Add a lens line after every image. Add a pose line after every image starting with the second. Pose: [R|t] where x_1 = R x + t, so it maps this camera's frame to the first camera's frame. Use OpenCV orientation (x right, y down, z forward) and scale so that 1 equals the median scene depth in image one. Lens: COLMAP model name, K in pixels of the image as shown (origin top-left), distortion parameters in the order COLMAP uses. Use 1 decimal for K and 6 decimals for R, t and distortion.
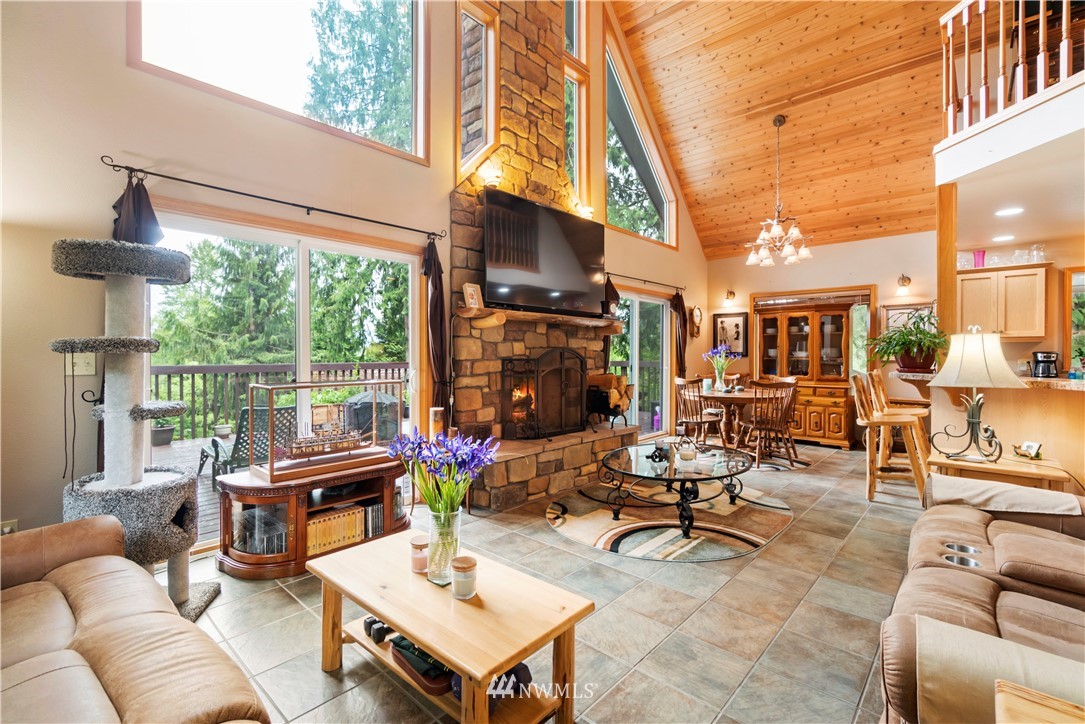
lens RADIAL K [[473.7, 0, 546.3], [0, 473.7, 359.5], [0, 0, 1]] dist [0.003406, 0.000320]
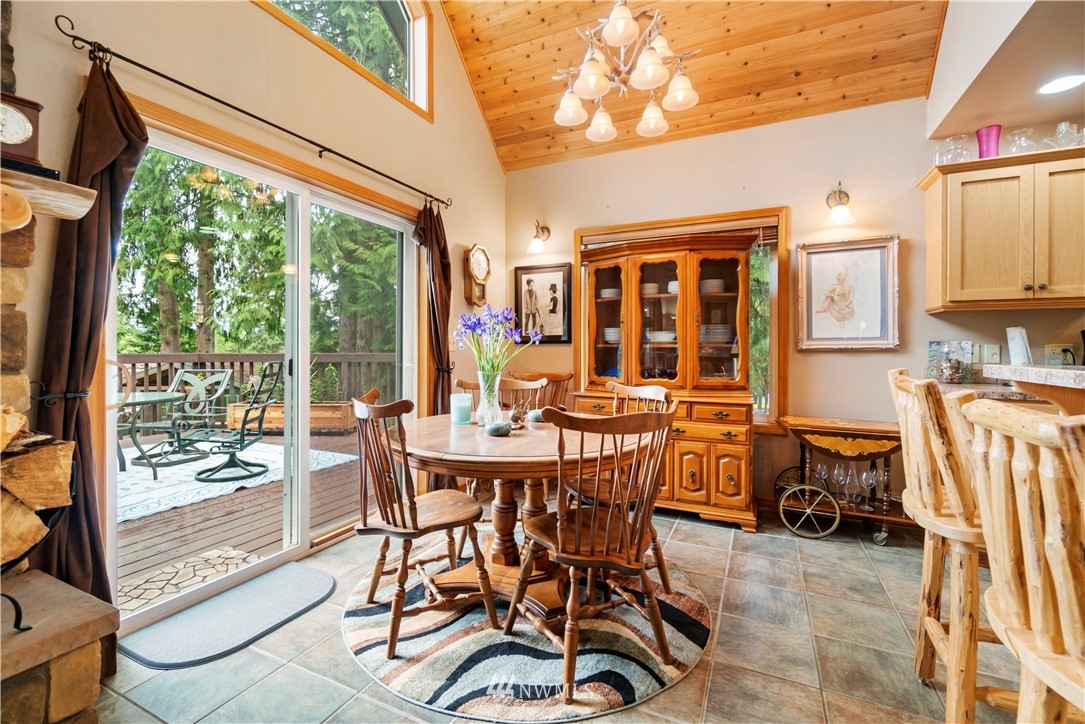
lens RADIAL K [[473.7, 0, 539.5], [0, 473.7, 354.3], [0, 0, 1]] dist [0.003406, 0.000320]
pose [[0.957020, -0.002876, 0.290009, 0.255354], [0.002304, 0.999995, 0.002312, 0.005818], [-0.290014, -0.001545, 0.957021, 0.536764]]
